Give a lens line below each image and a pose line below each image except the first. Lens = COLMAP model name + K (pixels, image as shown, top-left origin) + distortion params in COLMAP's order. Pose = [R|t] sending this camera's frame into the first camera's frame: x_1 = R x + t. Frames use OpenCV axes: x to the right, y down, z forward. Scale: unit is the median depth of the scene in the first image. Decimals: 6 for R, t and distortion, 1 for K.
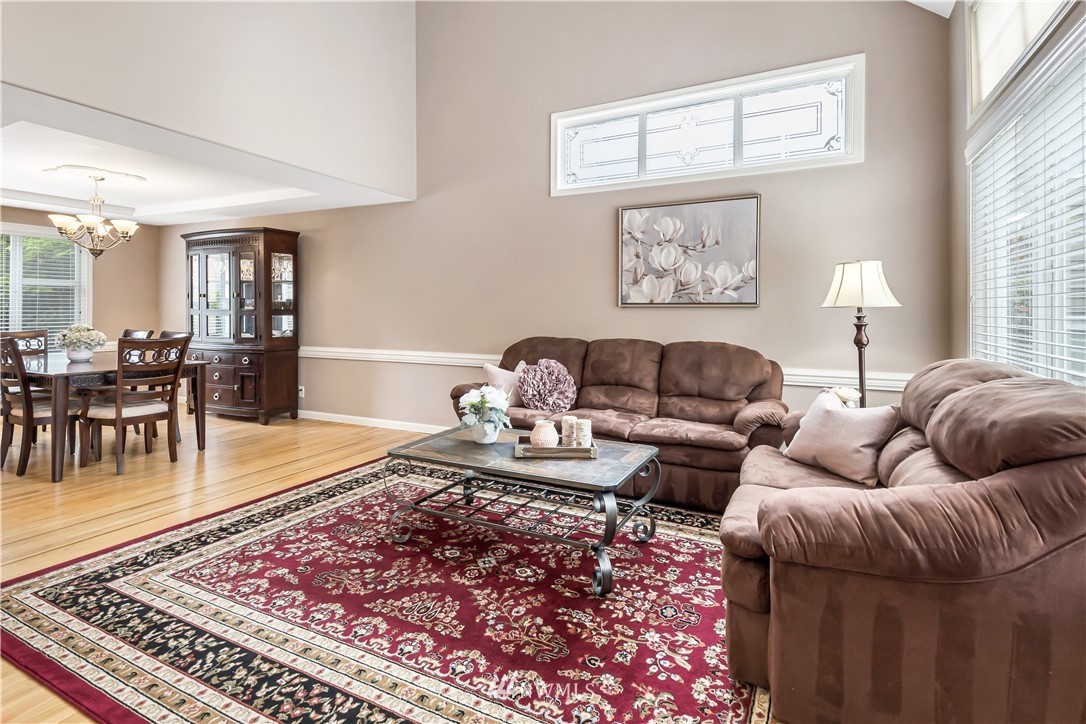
lens RADIAL K [[530.9, 0, 532.9], [0, 530.9, 310.4], [0, 0, 1]] dist [0.043332, -0.020754]
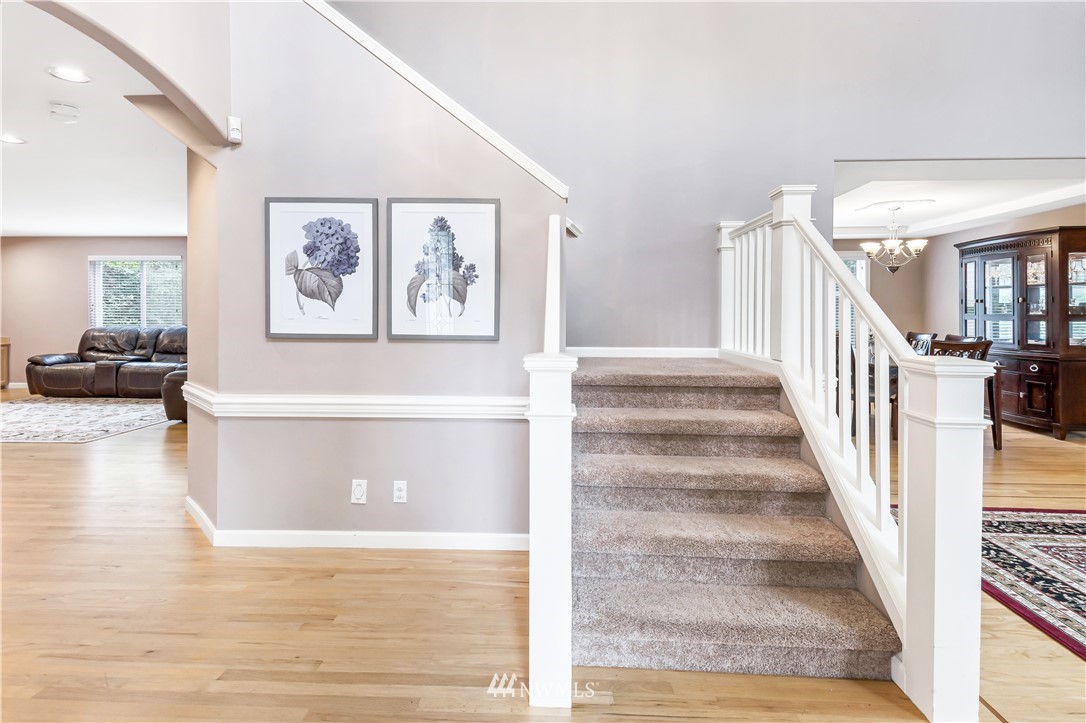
lens RADIAL K [[530.9, 0, 551.7], [0, 530.9, 311.8], [0, 0, 1]] dist [0.043332, -0.020754]
pose [[0.419095, -0.005173, -0.907928, -0.031908], [0.003287, 0.999986, -0.004180, -0.010630], [0.907937, -0.001233, 0.419106, -0.342405]]
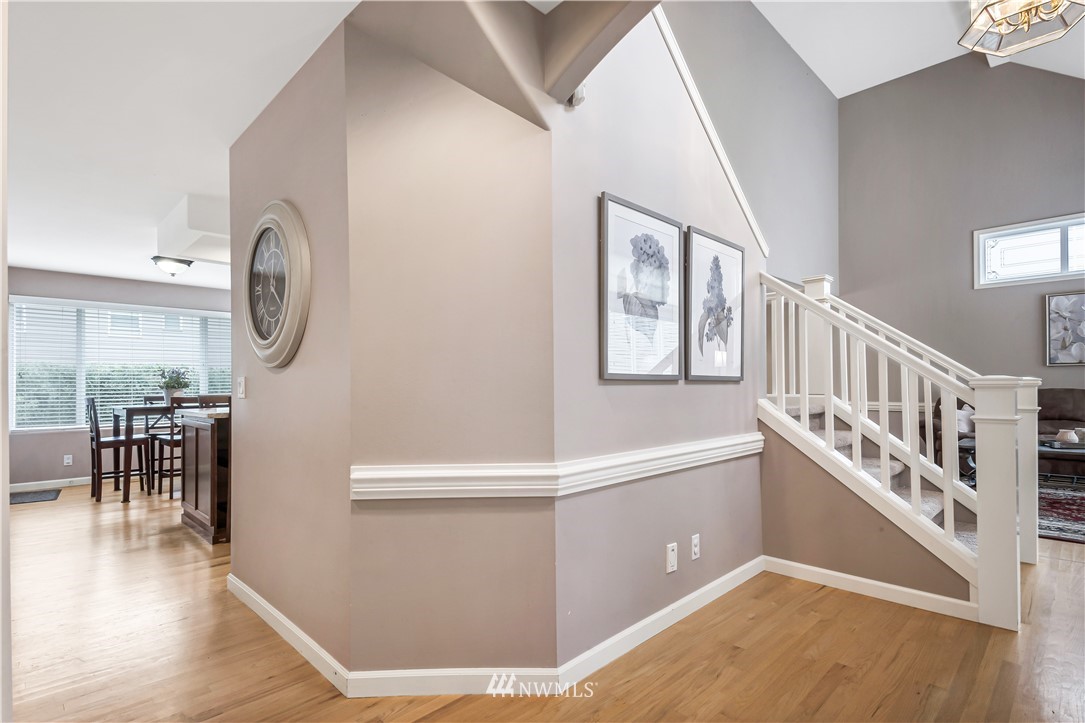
lens RADIAL K [[530.4, 0, 475.2], [0, 530.4, 373.9], [0, 0, 1]] dist [0.043332, -0.020754]
pose [[0.937015, -0.012605, -0.349060, -0.890922], [0.008422, 0.999873, -0.013497, 0.024894], [0.349186, 0.009707, 0.937003, -1.020606]]
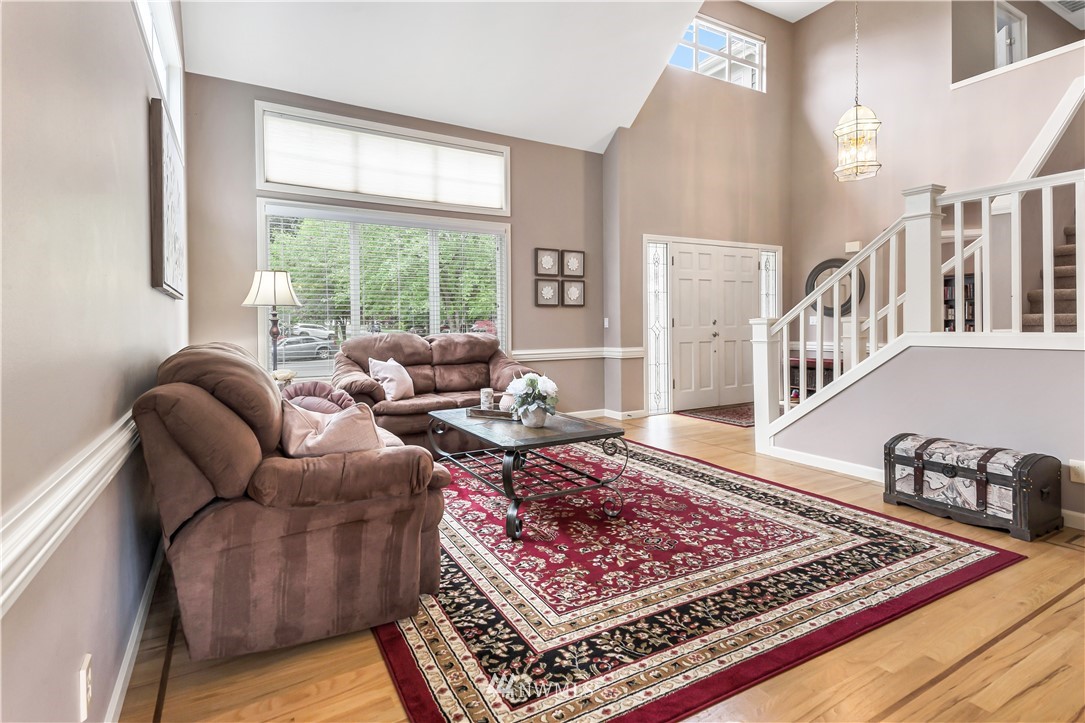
lens RADIAL K [[530.4, 0, 533.4], [0, 530.4, 324.6], [0, 0, 1]] dist [0.043332, -0.020754]
pose [[-0.833902, 0.011791, 0.551786, -0.636806], [0.012572, 0.999918, -0.002368, 0.043911], [-0.551769, 0.004963, -0.833982, 1.777428]]
